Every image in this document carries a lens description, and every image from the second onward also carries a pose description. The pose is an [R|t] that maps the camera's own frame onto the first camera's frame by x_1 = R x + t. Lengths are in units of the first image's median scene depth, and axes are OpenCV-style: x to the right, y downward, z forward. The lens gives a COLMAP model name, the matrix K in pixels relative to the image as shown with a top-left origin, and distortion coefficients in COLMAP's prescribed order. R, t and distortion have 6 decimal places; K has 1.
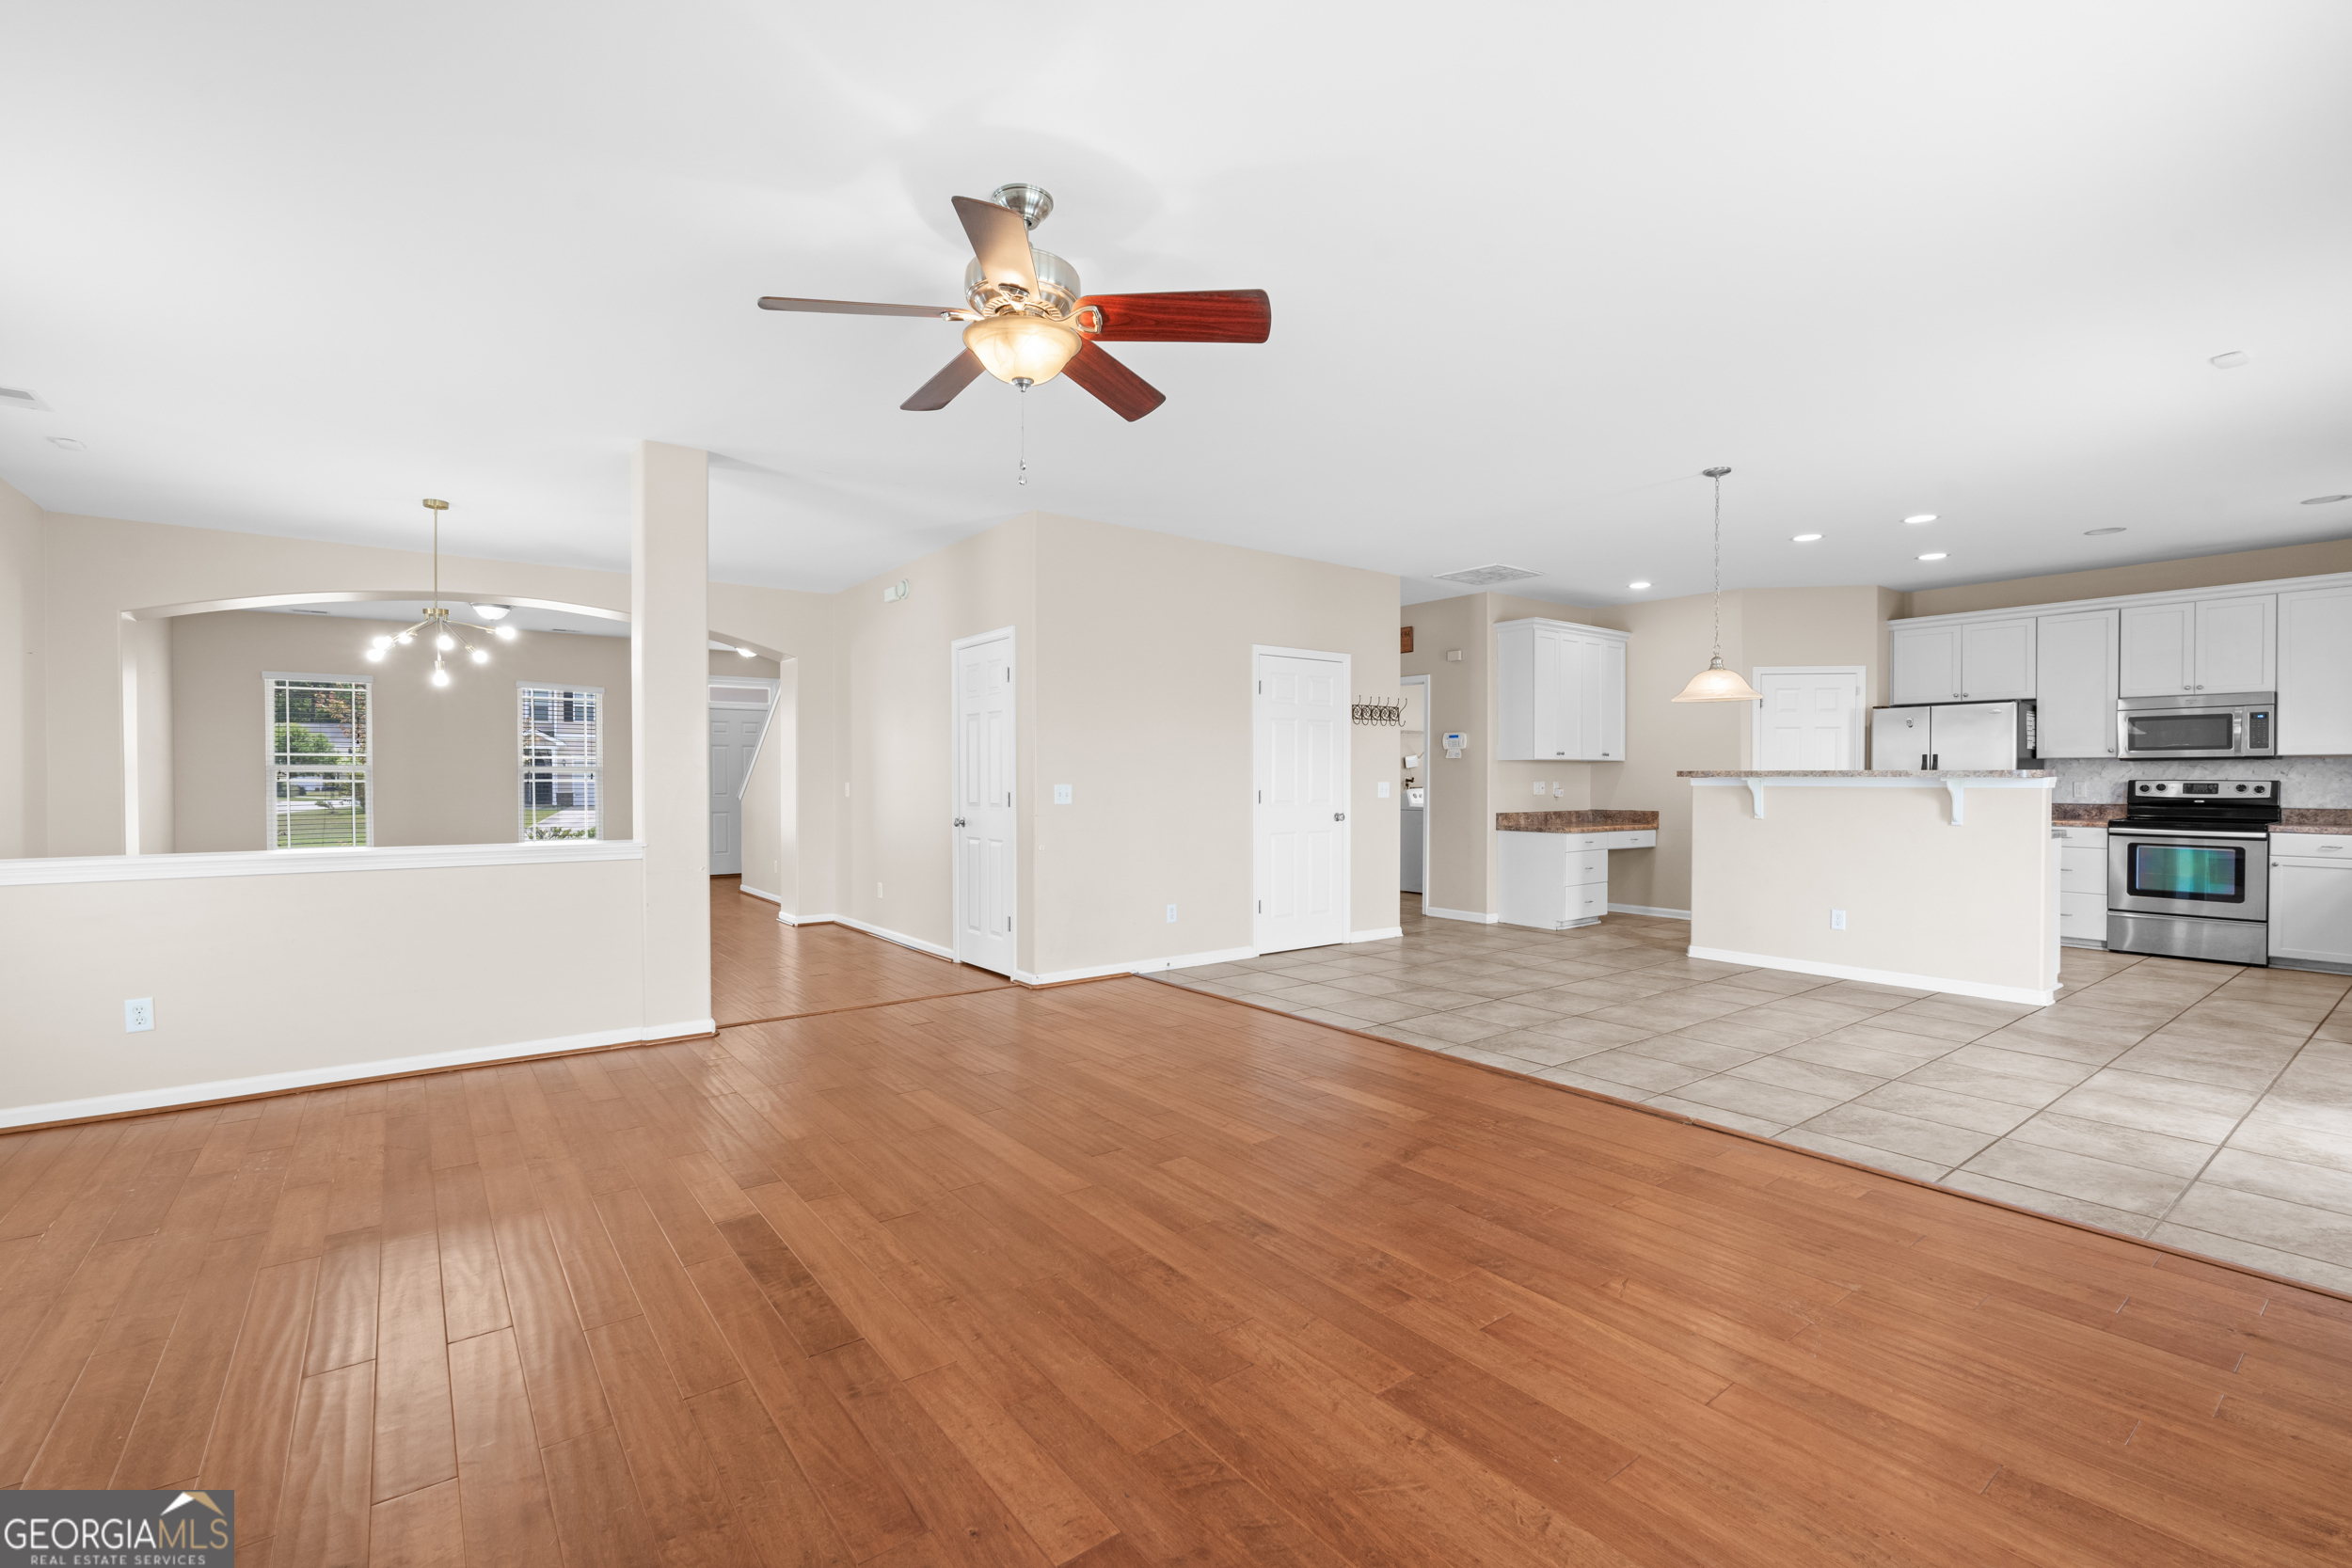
lens RADIAL K [[1024.1, 0, 1170.2], [0, 1024.1, 783.0], [0, 0, 1]] dist [-0.007748, 0.001413]
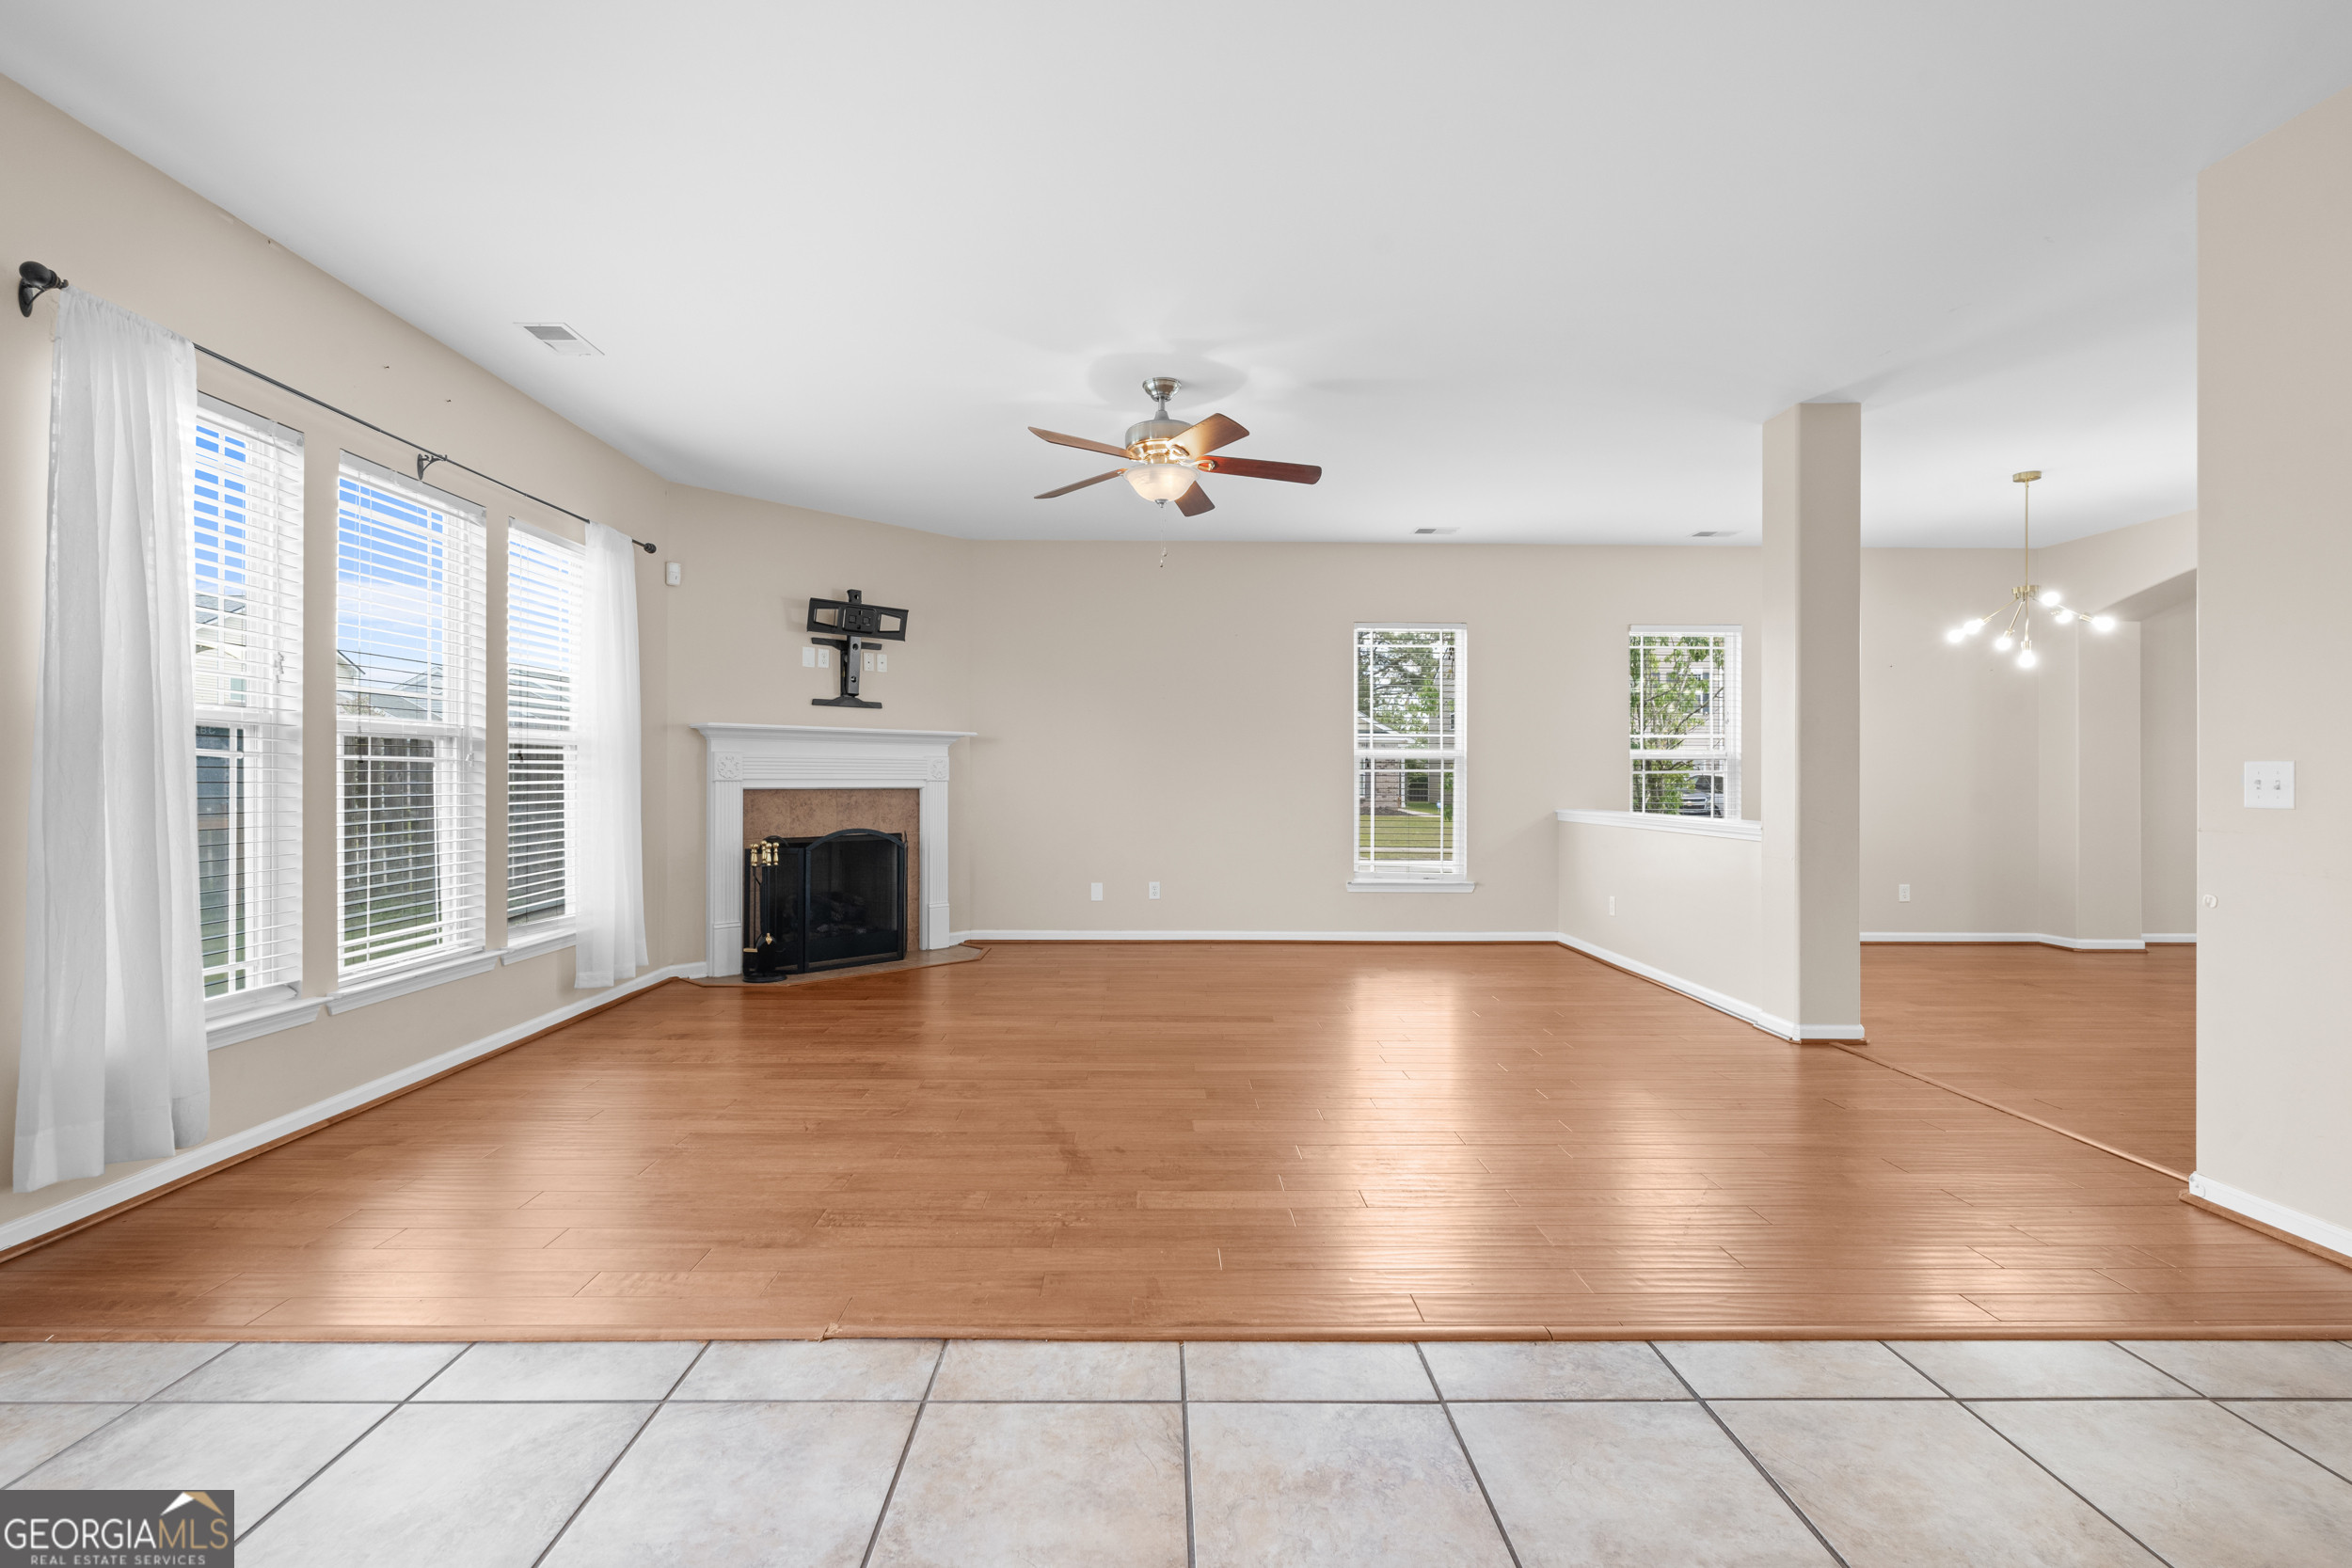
lens RADIAL K [[1079.8, 0, 1168.3], [0, 1079.8, 780.2], [0, 0, 1]] dist [-0.005983, -0.000340]
pose [[-0.591396, -0.002093, -0.806379, 0.462775], [-0.007987, 0.999963, 0.003262, 0.009782], [0.806342, 0.008369, -0.591390, 0.785314]]
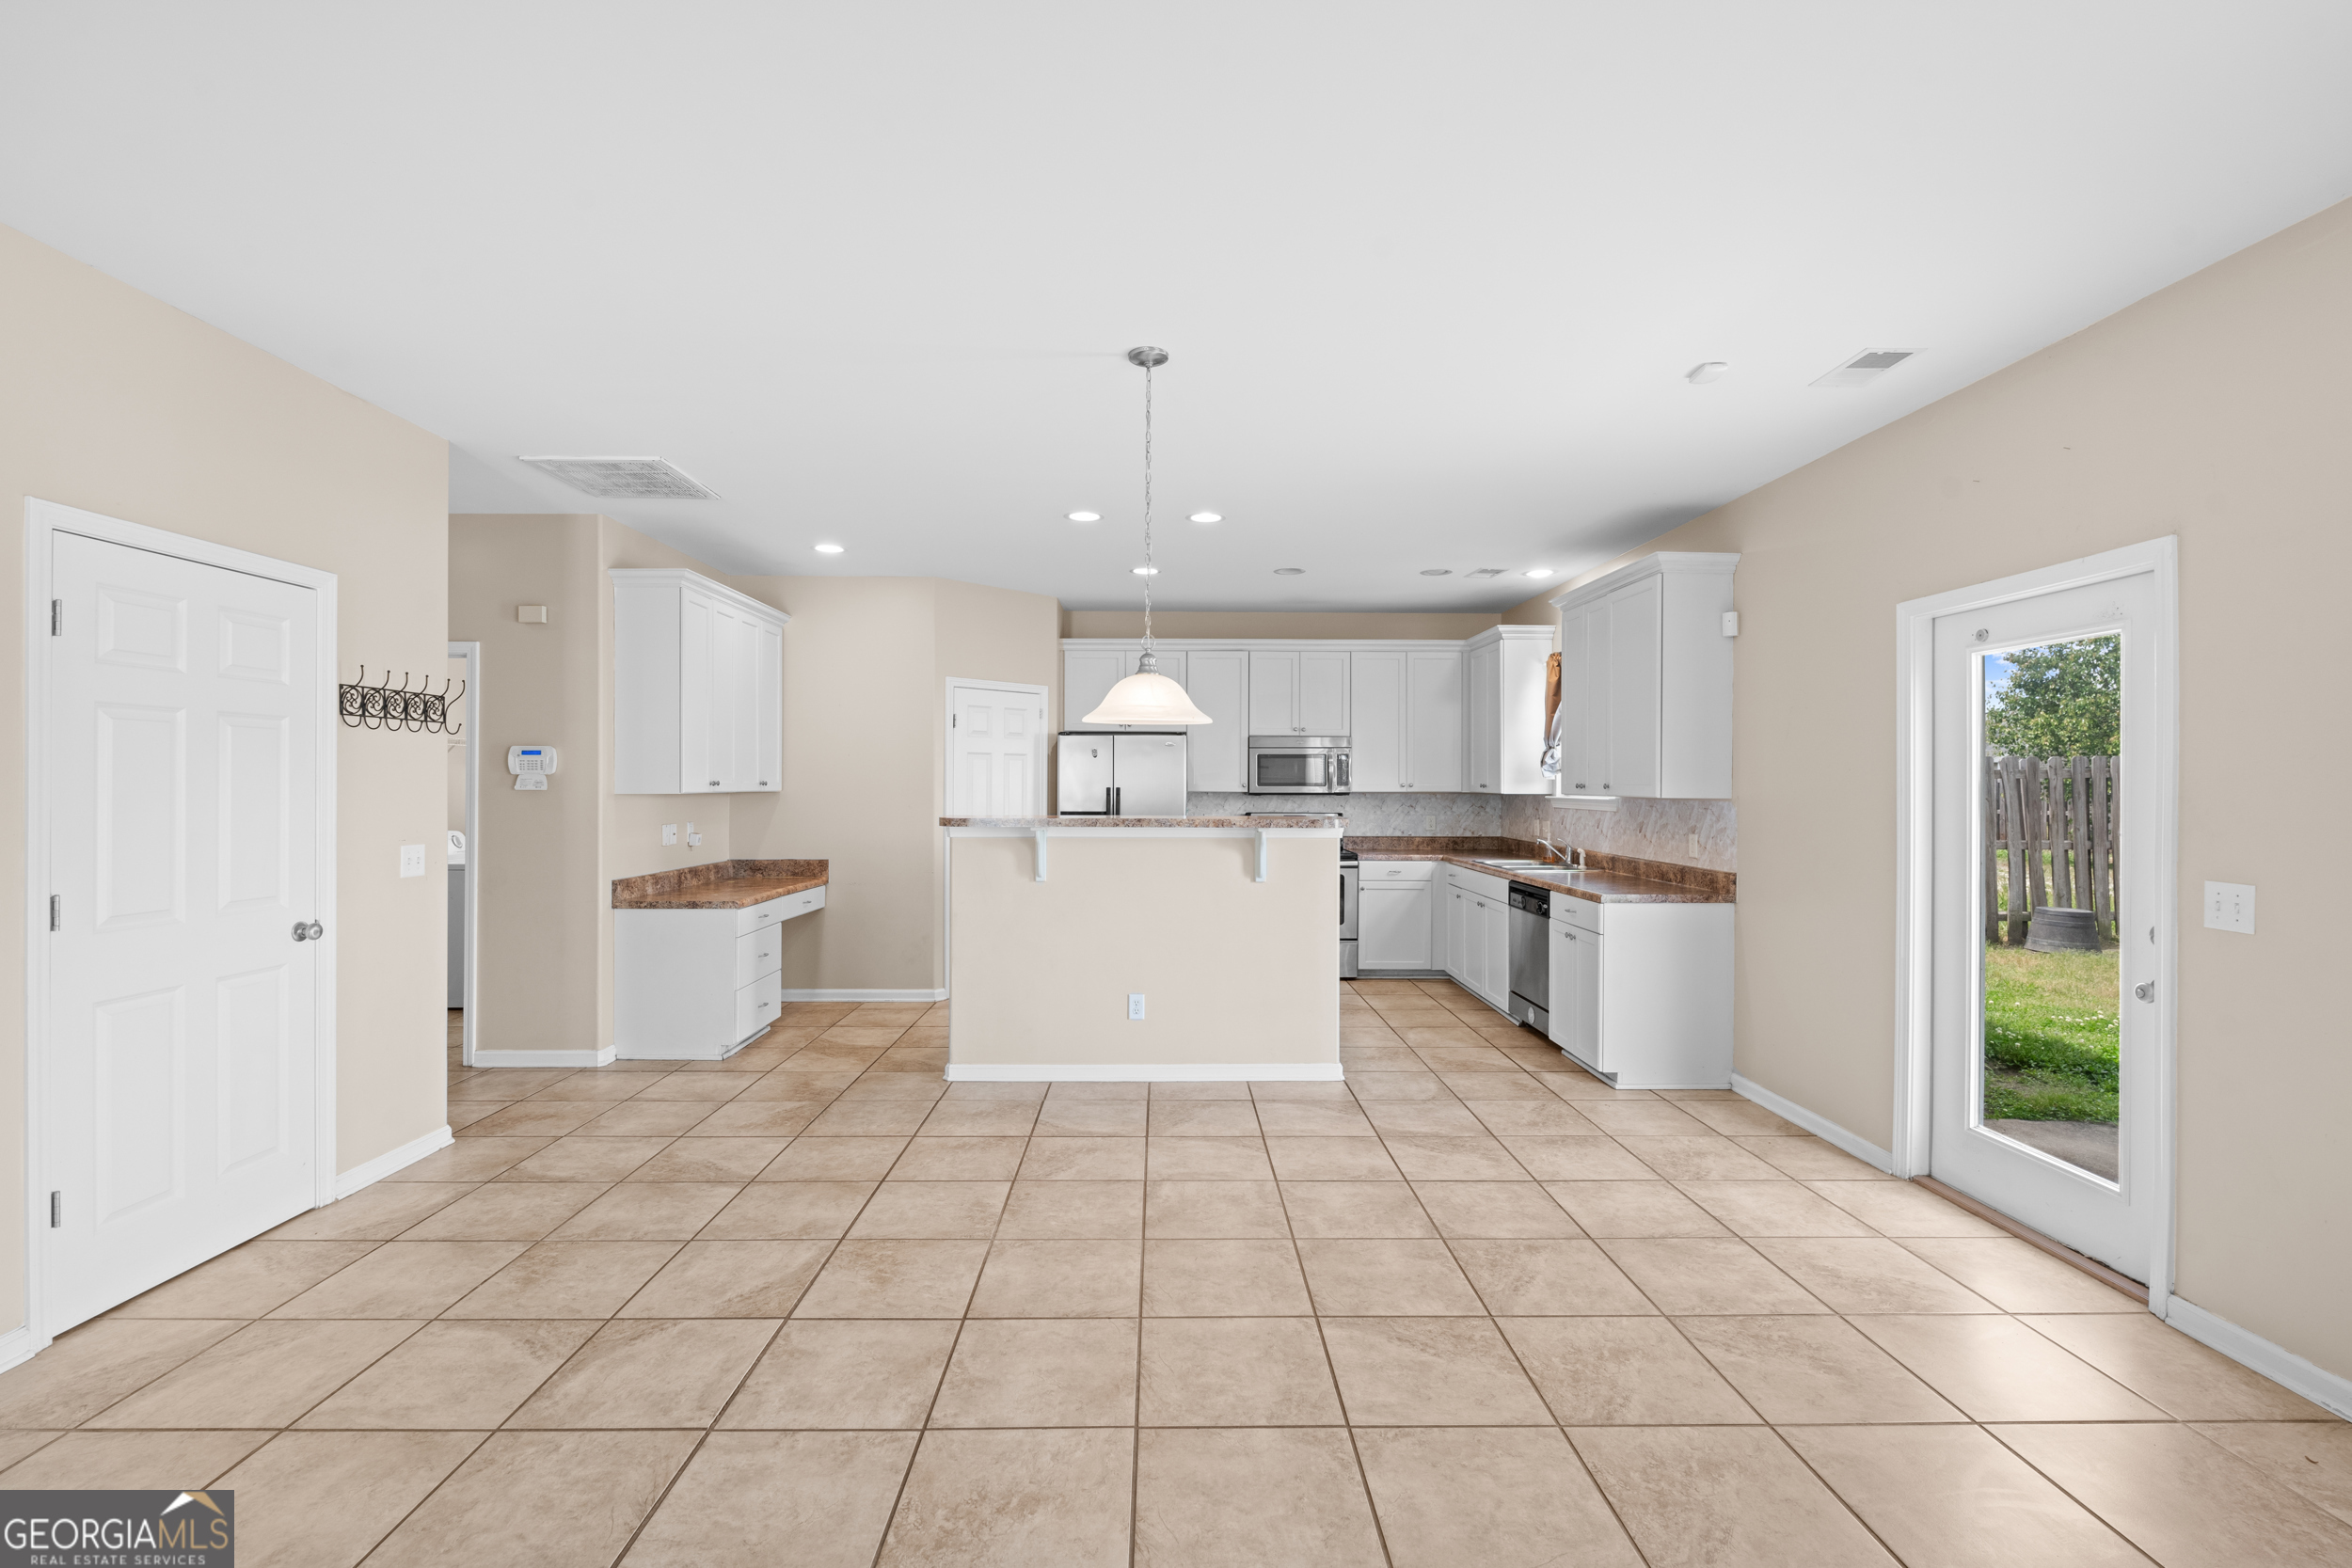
lens RADIAL K [[1024.1, 0, 1169.9], [0, 1024.1, 783.7], [0, 0, 1]] dist [-0.007748, 0.001413]
pose [[0.591287, 0.001688, 0.806459, 0.029855], [0.002104, 0.999991, -0.003636, -0.031491], [-0.806458, 0.003847, 0.591278, 0.461906]]
